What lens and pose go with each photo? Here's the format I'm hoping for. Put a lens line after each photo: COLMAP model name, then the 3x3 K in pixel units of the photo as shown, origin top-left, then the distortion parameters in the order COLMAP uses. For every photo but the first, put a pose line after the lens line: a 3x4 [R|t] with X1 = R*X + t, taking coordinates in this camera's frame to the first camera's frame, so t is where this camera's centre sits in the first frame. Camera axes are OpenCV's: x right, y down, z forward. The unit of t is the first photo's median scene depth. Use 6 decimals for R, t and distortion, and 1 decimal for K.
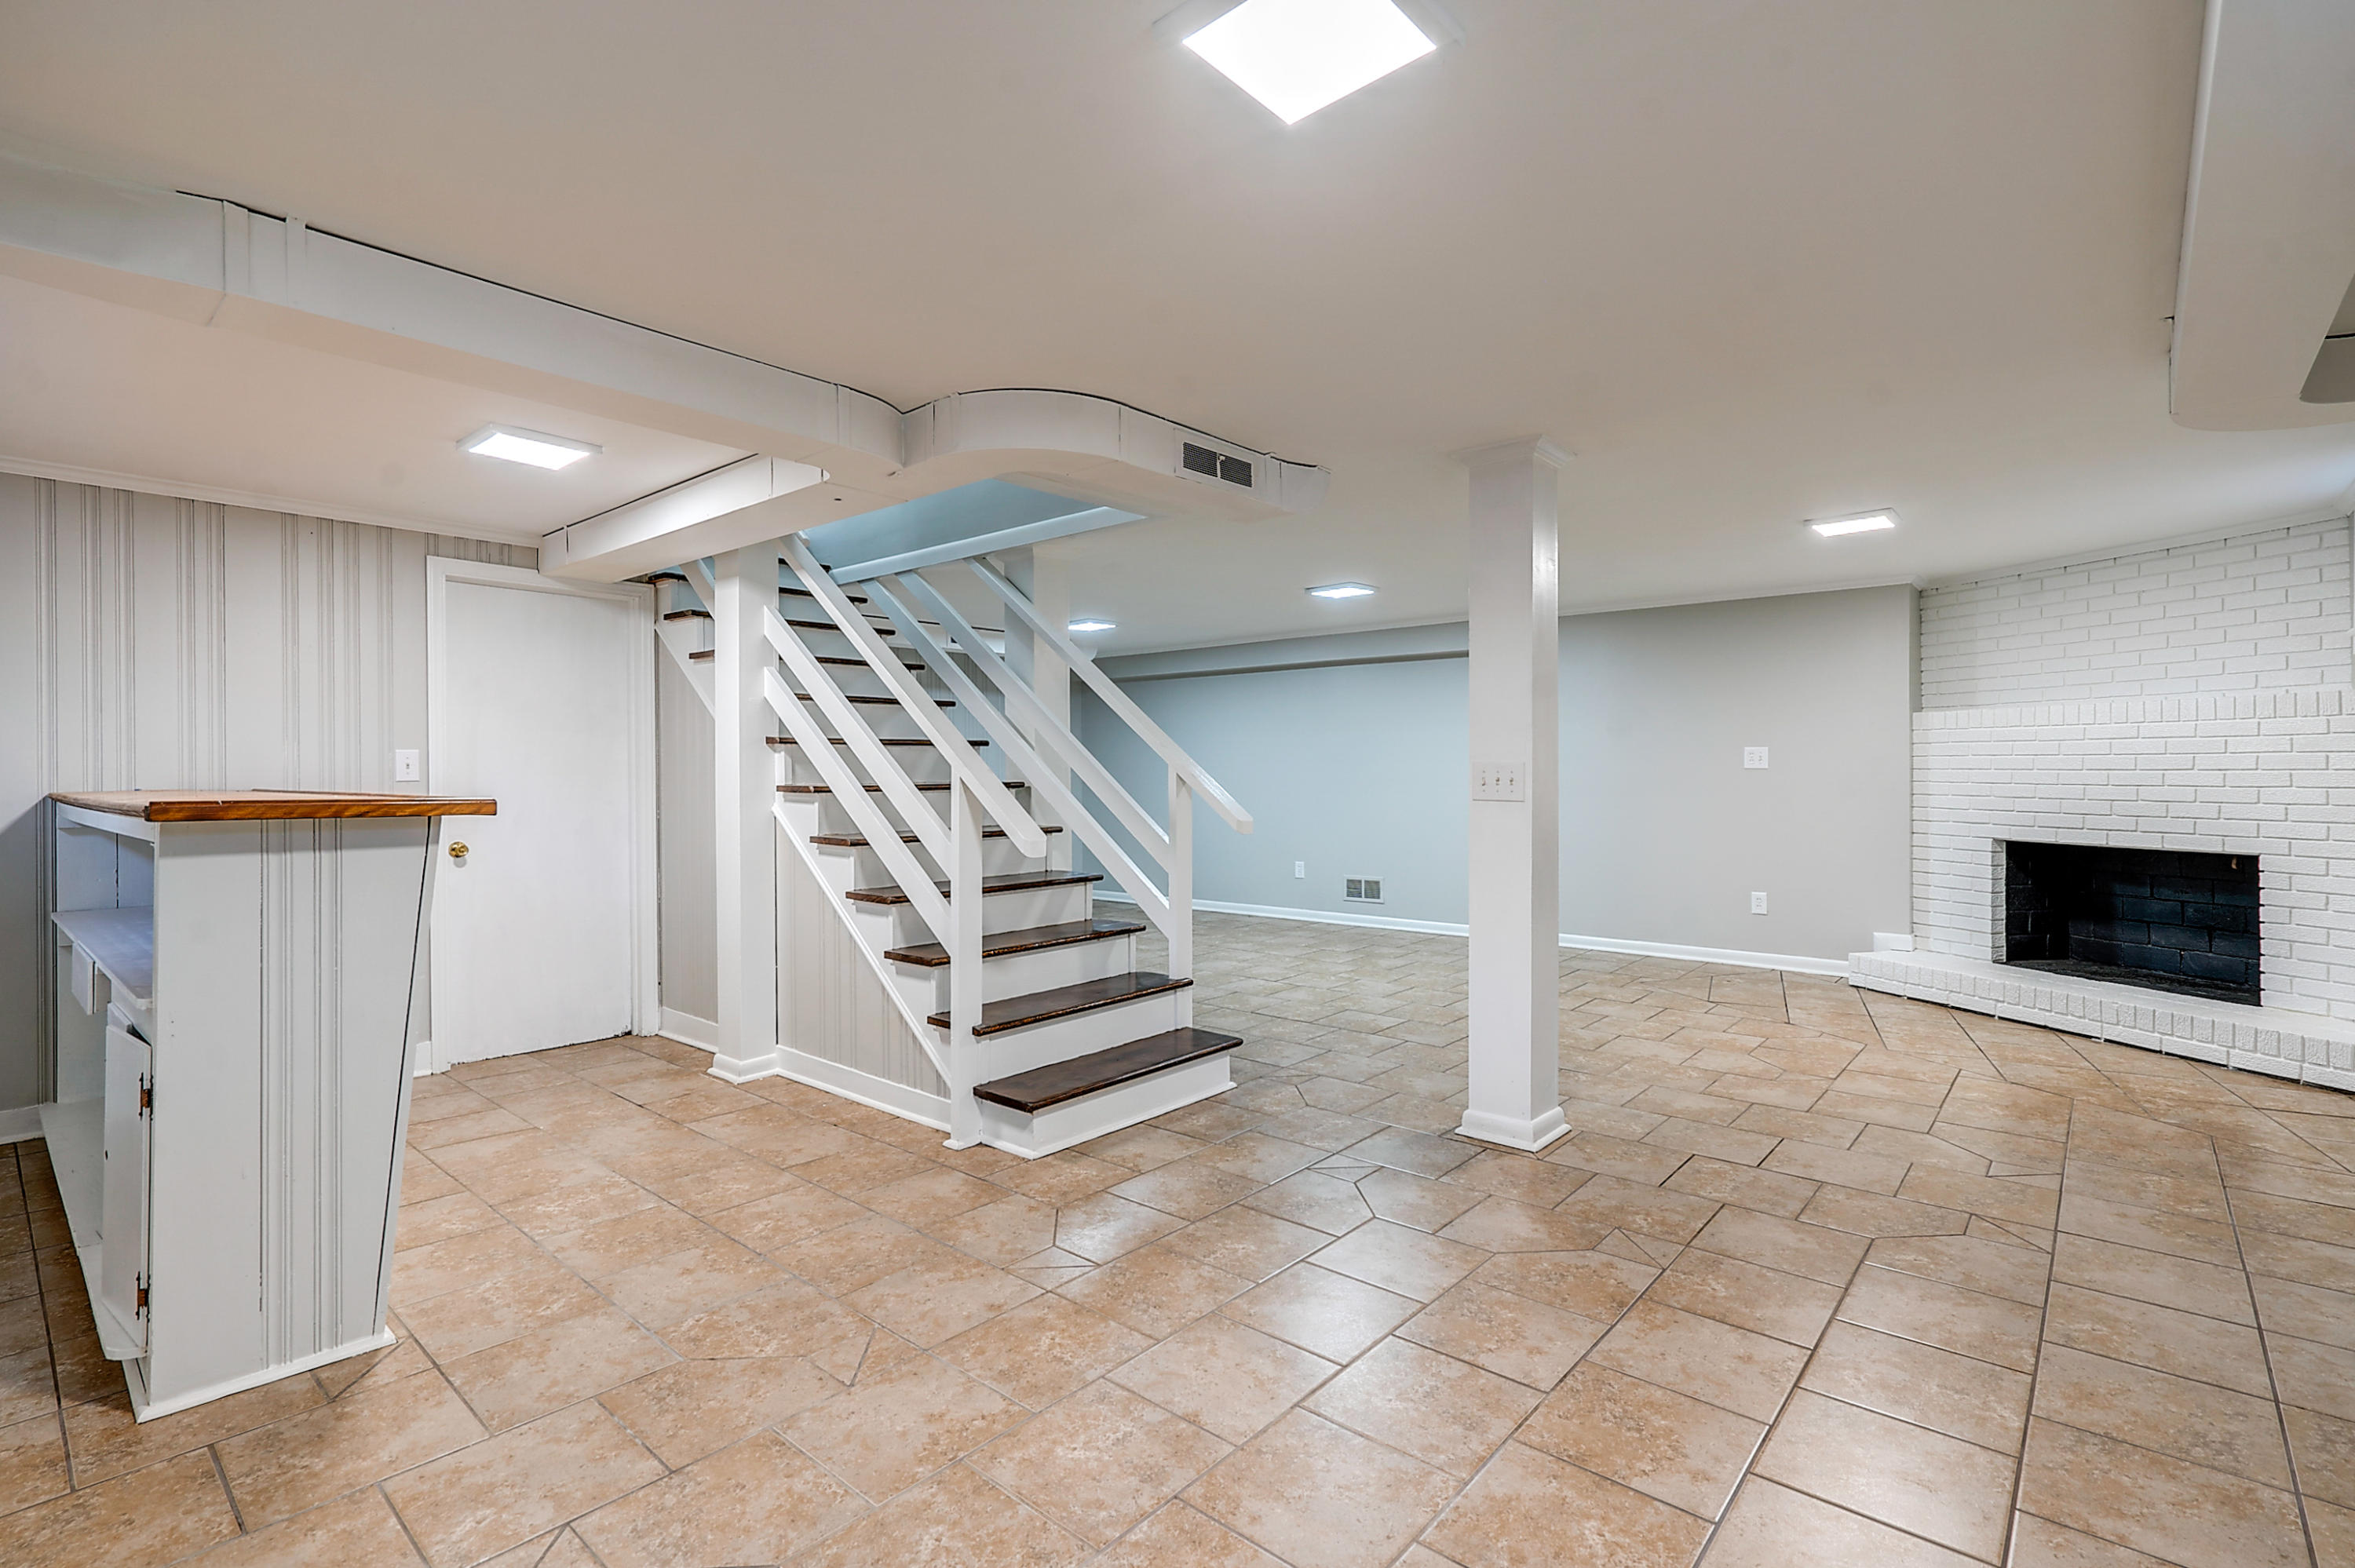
lens RADIAL K [[1053.3, 0, 1201.2], [0, 1053.3, 773.1], [0, 0, 1]] dist [0.000090, 0.000440]
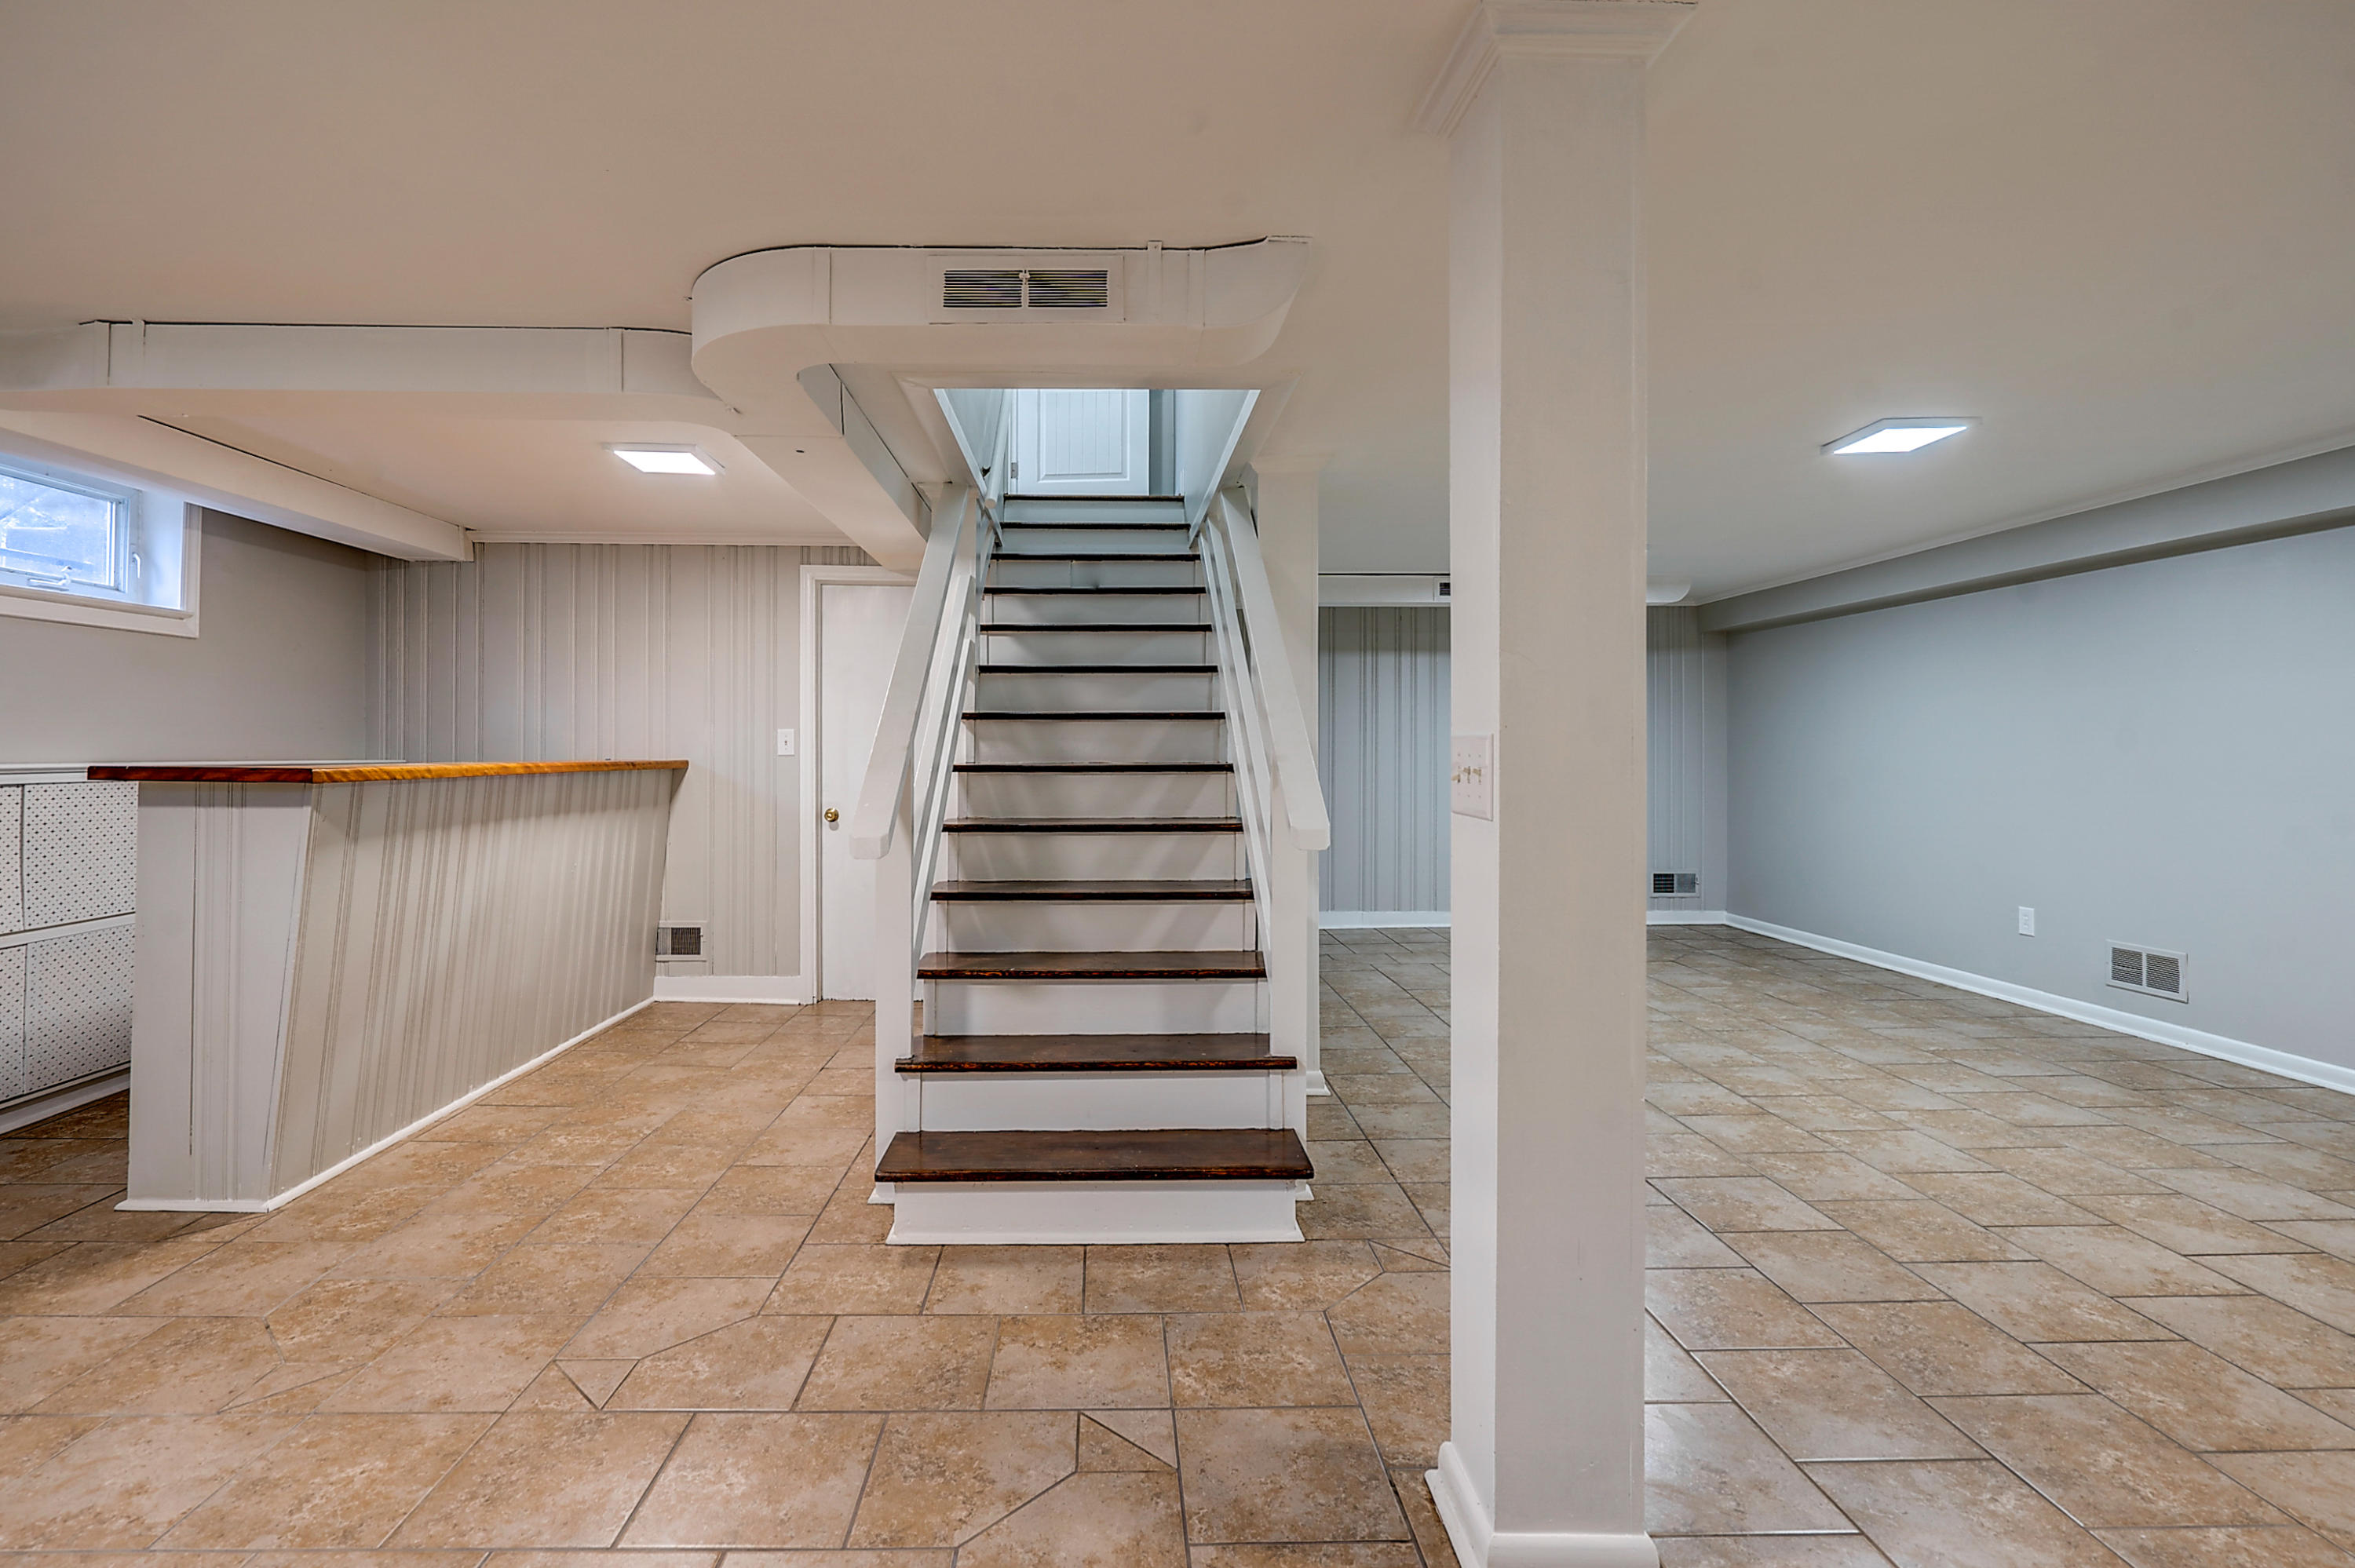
lens RADIAL K [[1101.9, 0, 1137.5], [0, 1101.9, 745.5], [0, 0, 1]] dist [-0.002046, 0.000500]
pose [[0.677137, 0.002854, -0.735852, 0.571618], [-0.007369, 0.999969, -0.002903, -0.003574], [0.735820, 0.007388, 0.677137, 0.581822]]
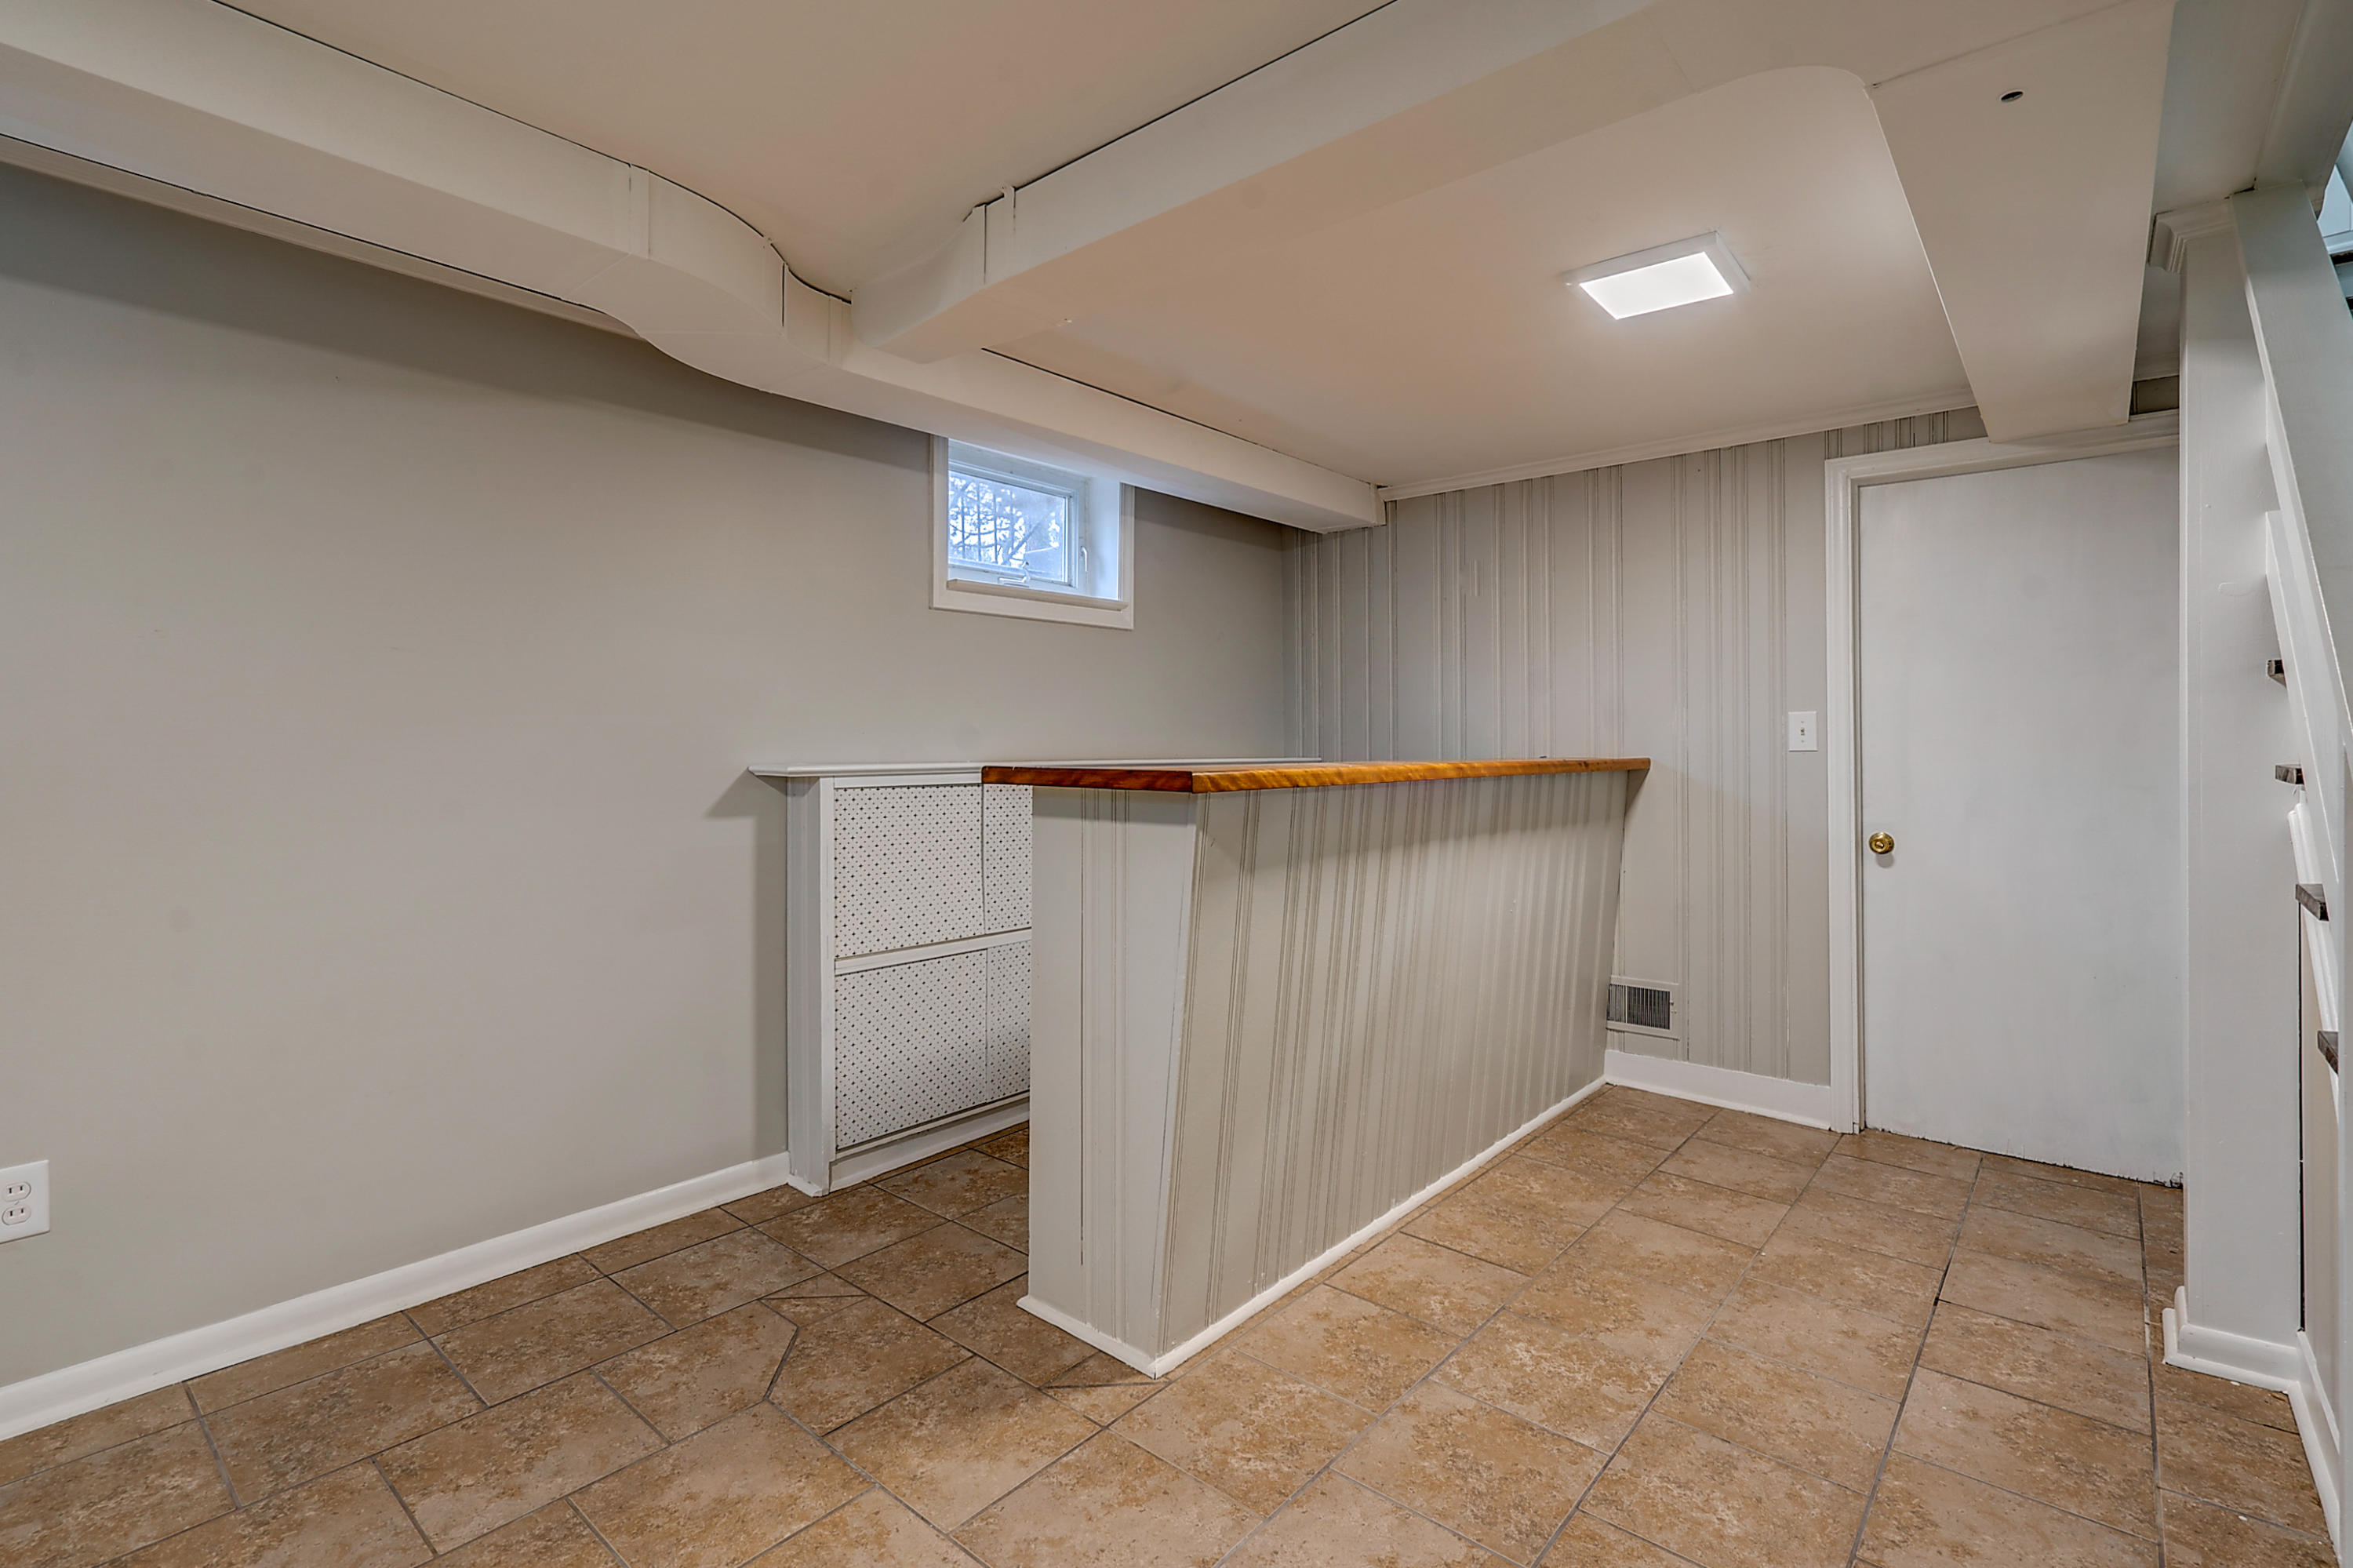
lens RADIAL K [[1101.1, 0, 1136.6], [0, 1101.1, 745.5], [0, 0, 1]] dist [-0.002046, 0.000500]
pose [[-0.017045, 0.001936, -0.999853, 0.111751], [0.001982, 0.999996, 0.001902, 0.001355], [0.999853, -0.001950, -0.017049, 0.666885]]
